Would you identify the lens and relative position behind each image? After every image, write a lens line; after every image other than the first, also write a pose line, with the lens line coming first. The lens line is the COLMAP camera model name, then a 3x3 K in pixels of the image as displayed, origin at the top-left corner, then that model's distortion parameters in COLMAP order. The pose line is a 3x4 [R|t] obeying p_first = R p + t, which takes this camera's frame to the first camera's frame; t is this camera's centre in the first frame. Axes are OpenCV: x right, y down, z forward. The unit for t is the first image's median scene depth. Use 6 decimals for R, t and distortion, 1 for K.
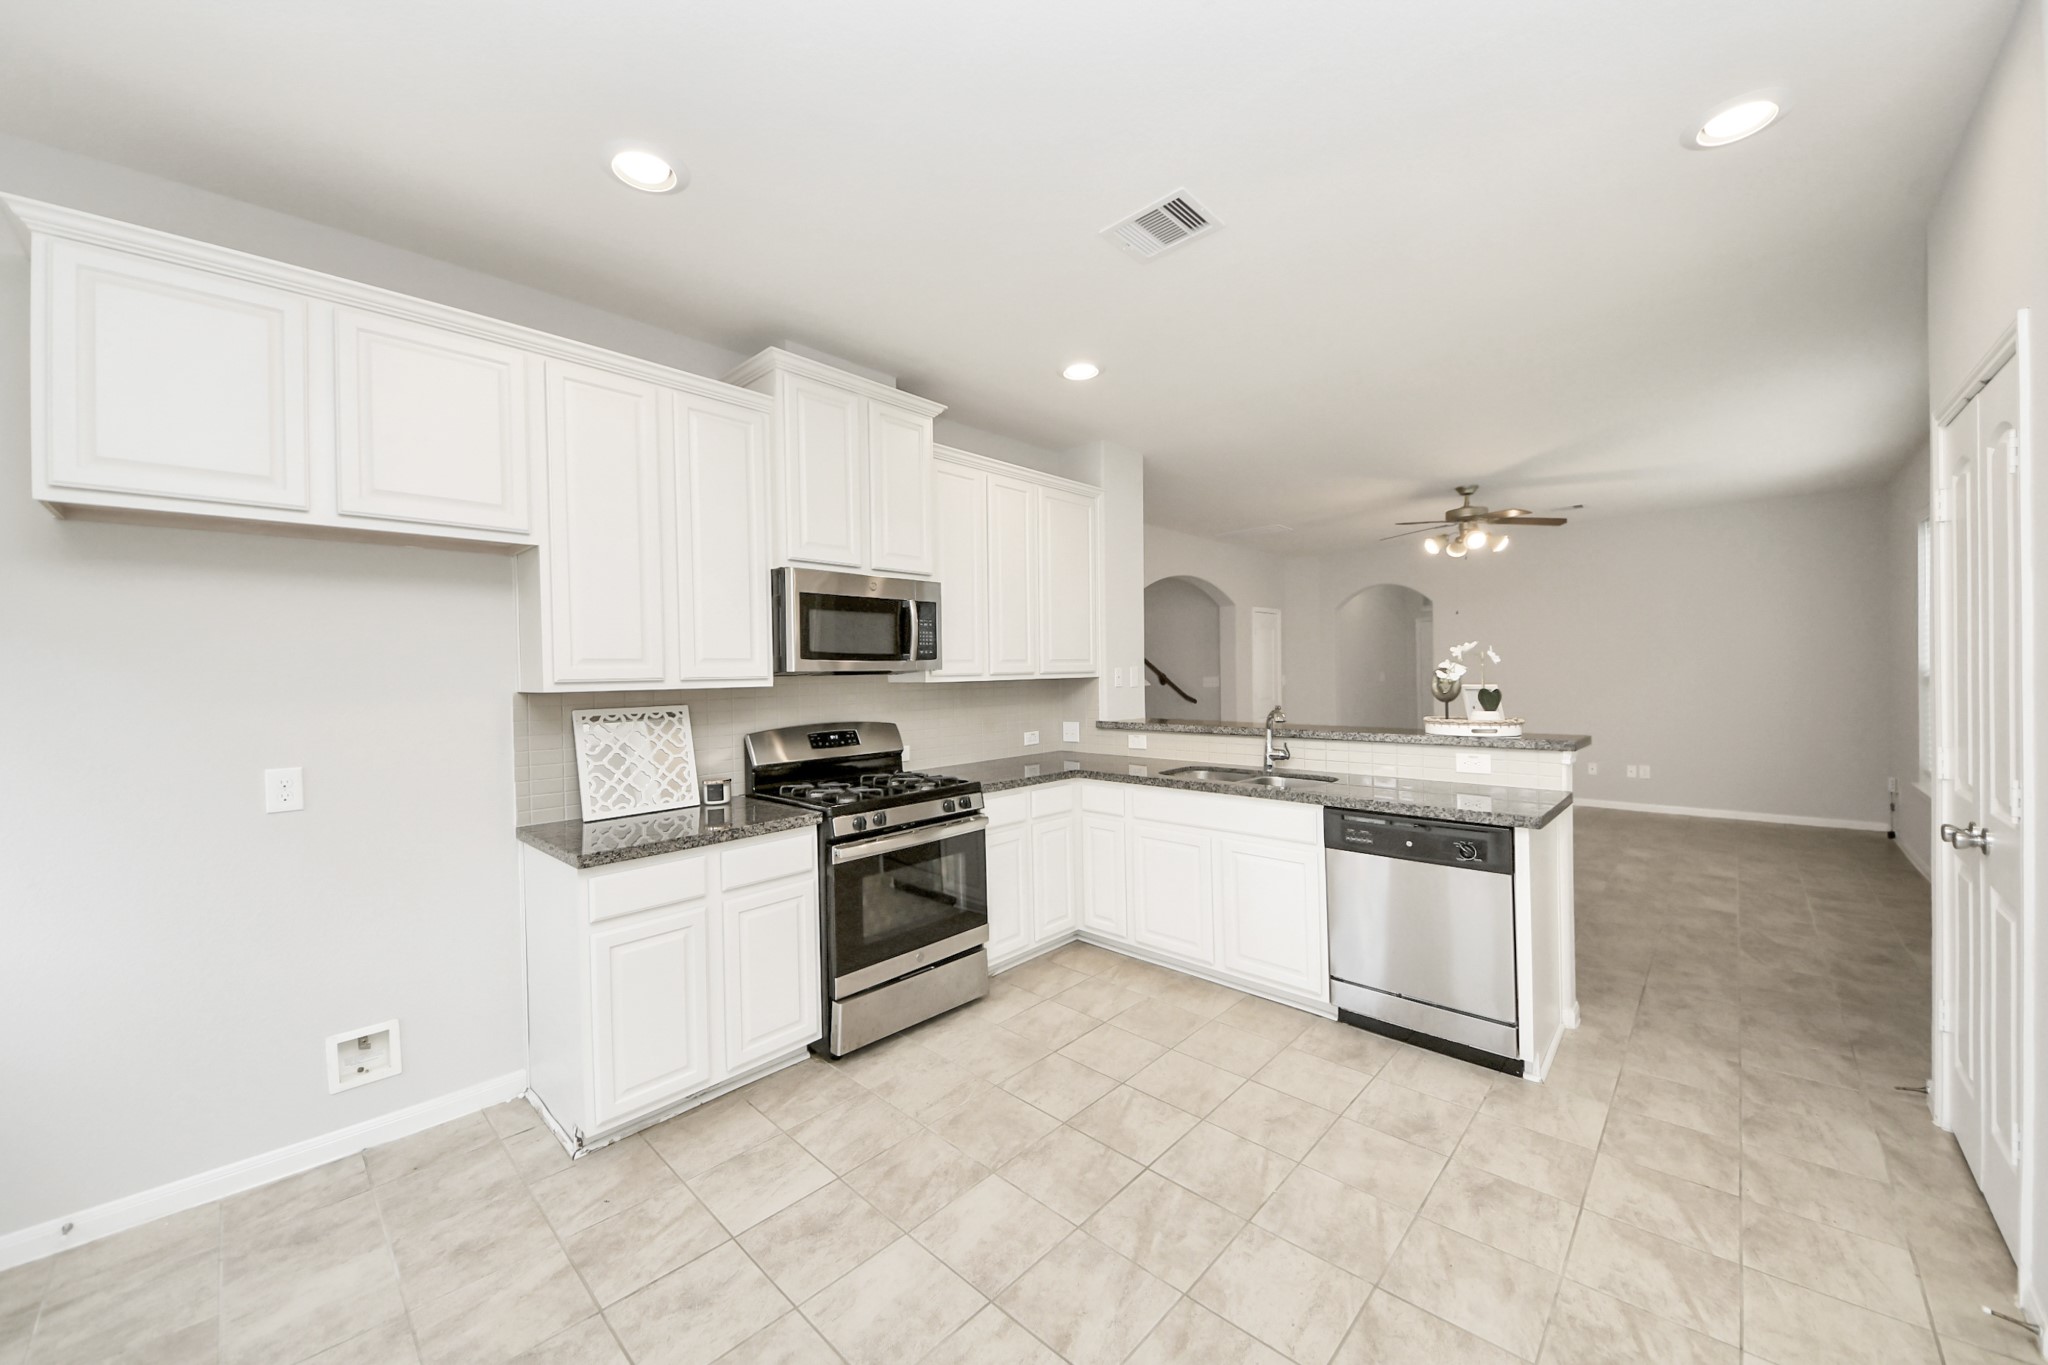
lens RADIAL K [[739.7, 0, 1030.1], [0, 739.7, 679.7], [0, 0, 1]] dist [0.008689, -0.009203]
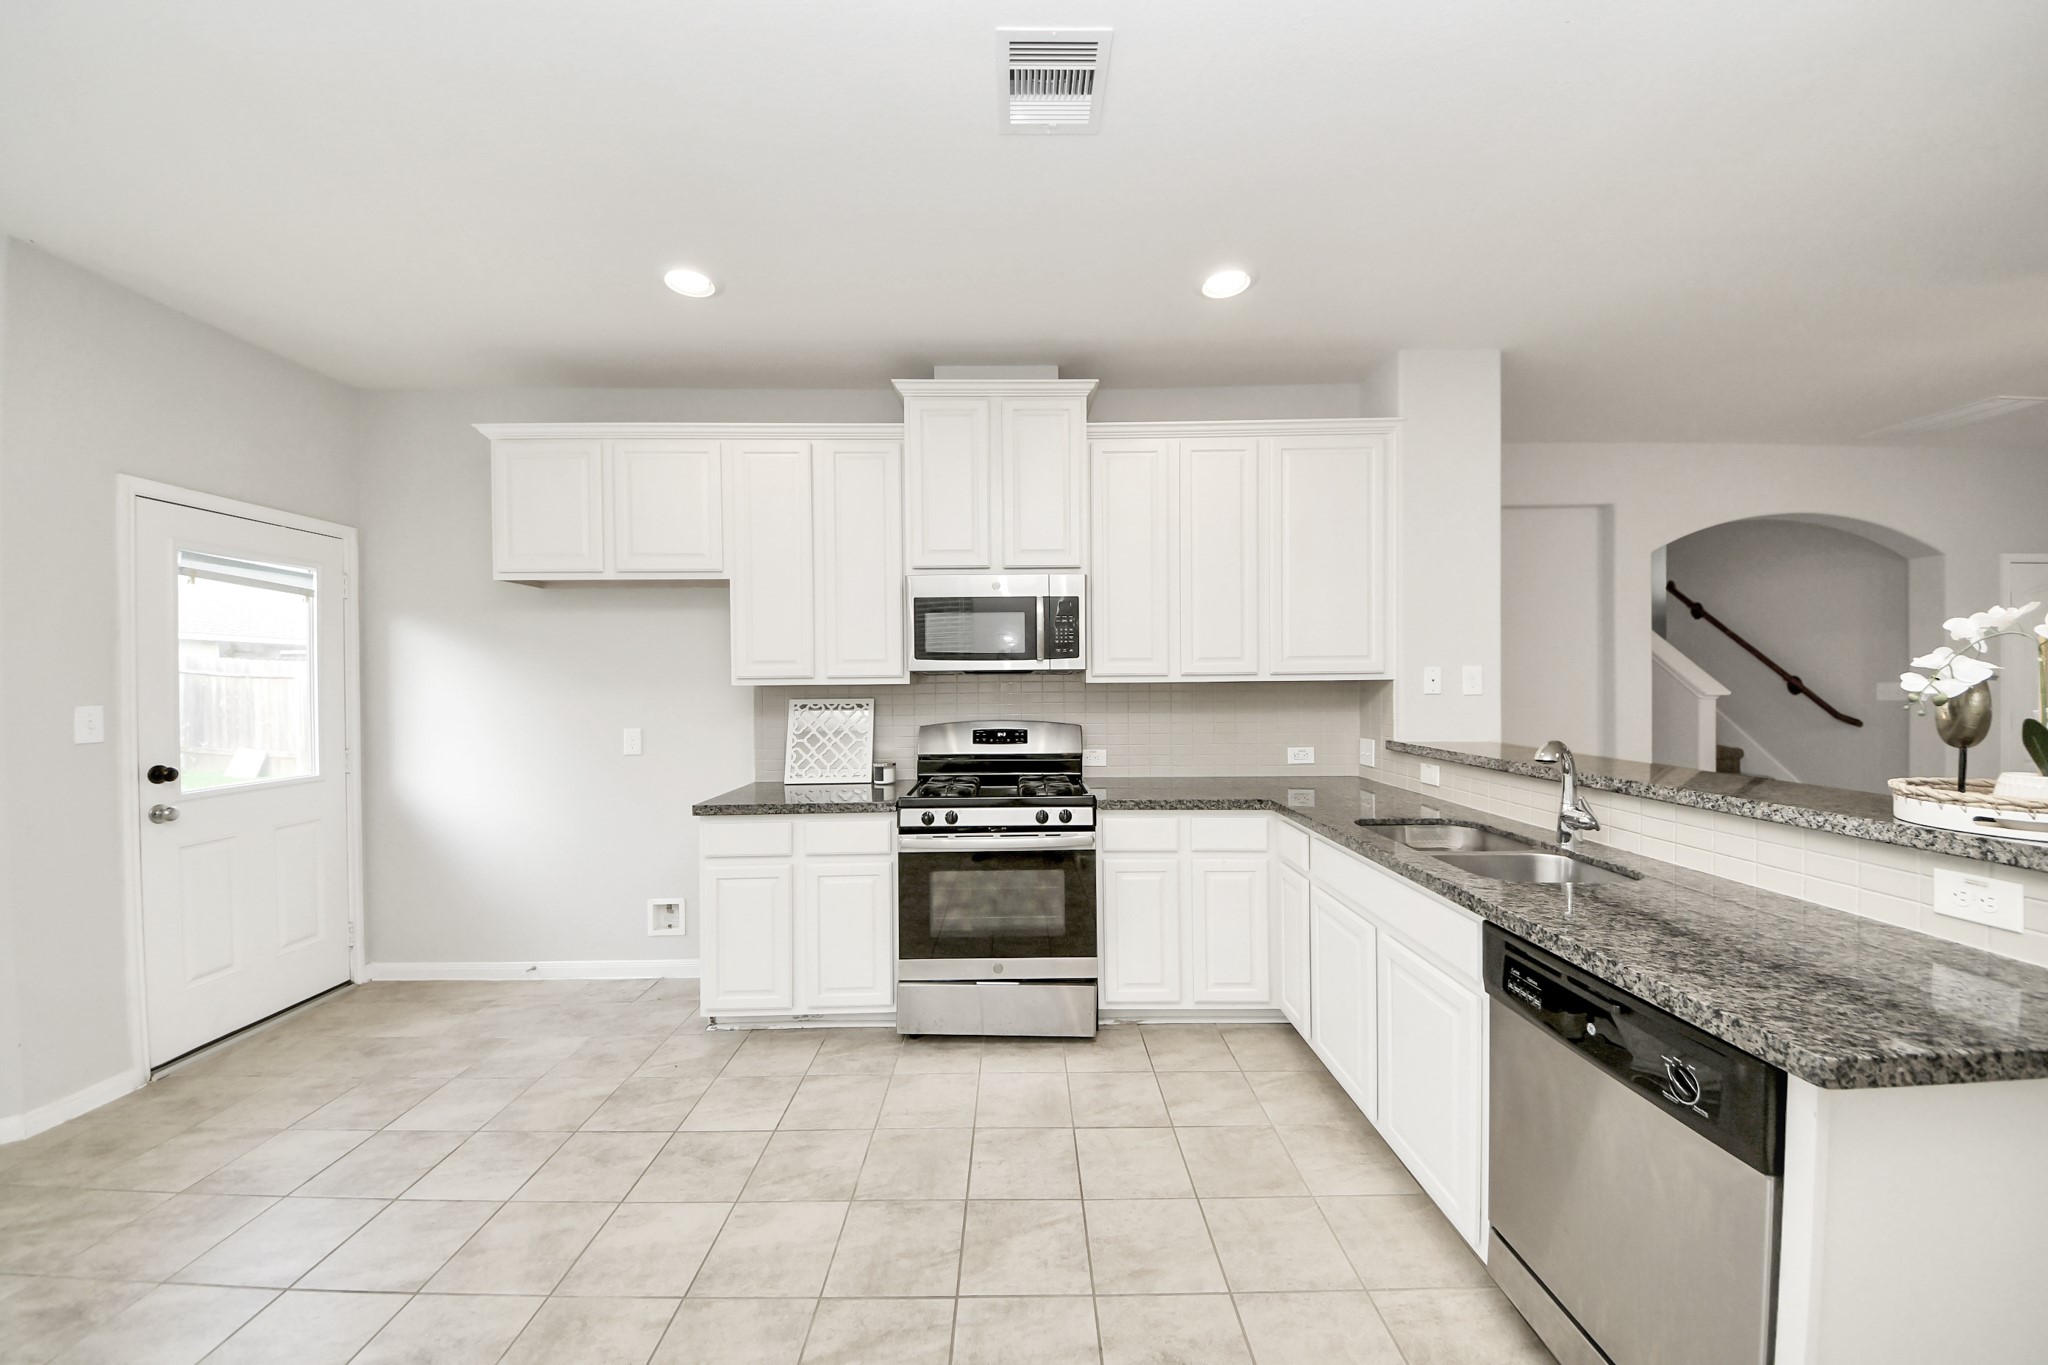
lens RADIAL K [[739.7, 0, 1049.4], [0, 739.7, 674.3], [0, 0, 1]] dist [0.008689, -0.009203]
pose [[0.692106, 0.008151, -0.721750, 0.605835], [-0.011443, 0.999934, 0.000320, -0.008024], [0.721706, 0.008037, 0.692153, 0.394363]]
